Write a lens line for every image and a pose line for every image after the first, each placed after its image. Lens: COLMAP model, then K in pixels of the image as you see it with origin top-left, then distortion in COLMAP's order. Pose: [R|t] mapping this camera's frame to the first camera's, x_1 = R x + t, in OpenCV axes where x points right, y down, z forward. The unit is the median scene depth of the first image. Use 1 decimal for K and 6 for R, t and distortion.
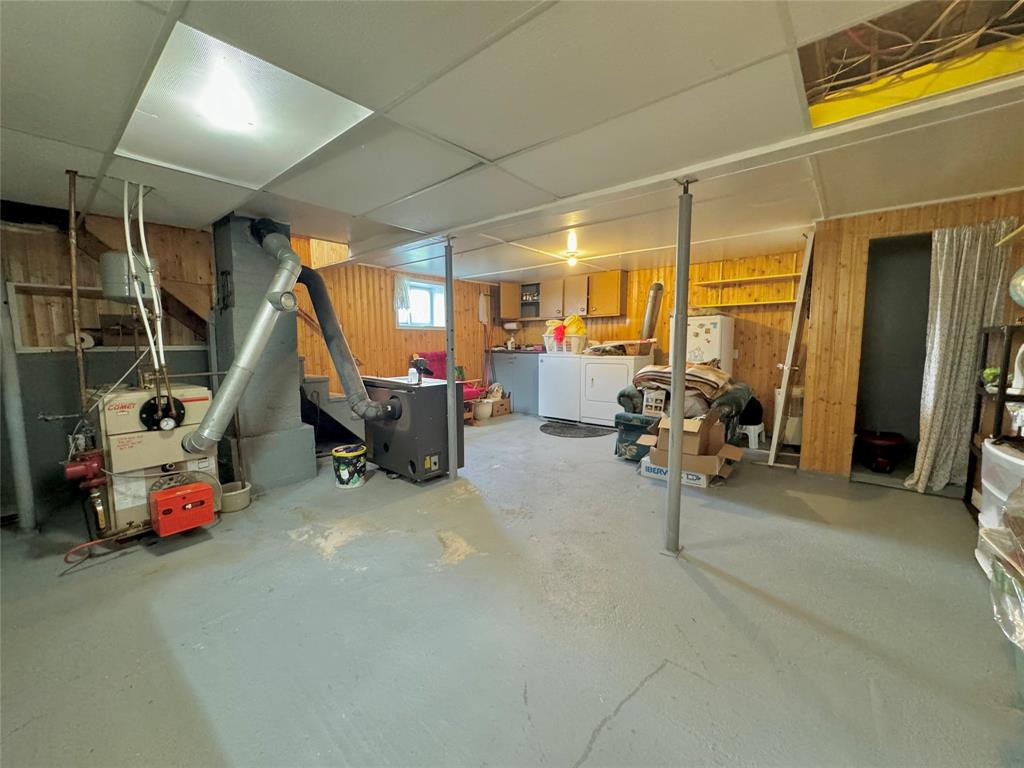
lens RADIAL K [[410.3, 0, 512.0], [0, 410.3, 384.0], [0, 0, 1]] dist [-0.000435, 0.000139]
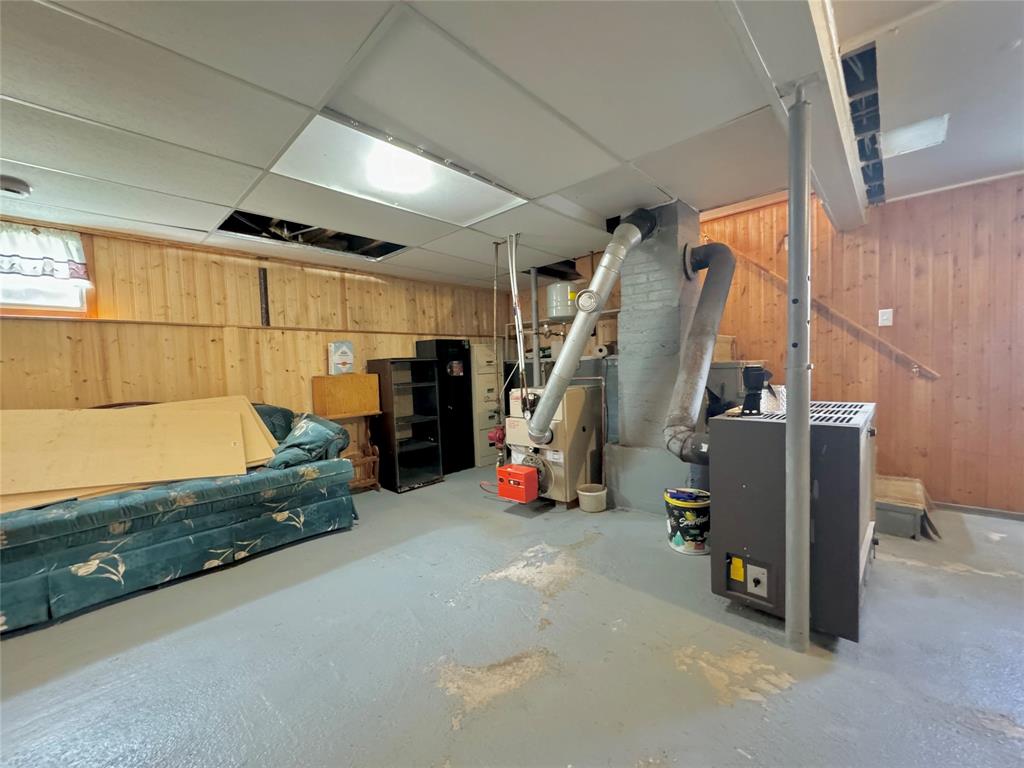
lens RADIAL K [[410.3, 0, 512.0], [0, 410.3, 384.0], [0, 0, 1]] dist [-0.000435, 0.000139]
pose [[-0.060087, 0.050494, -0.996915, 0.391703], [-0.069303, 0.996099, 0.054629, -0.058815], [0.995784, 0.072371, -0.056354, 0.943854]]
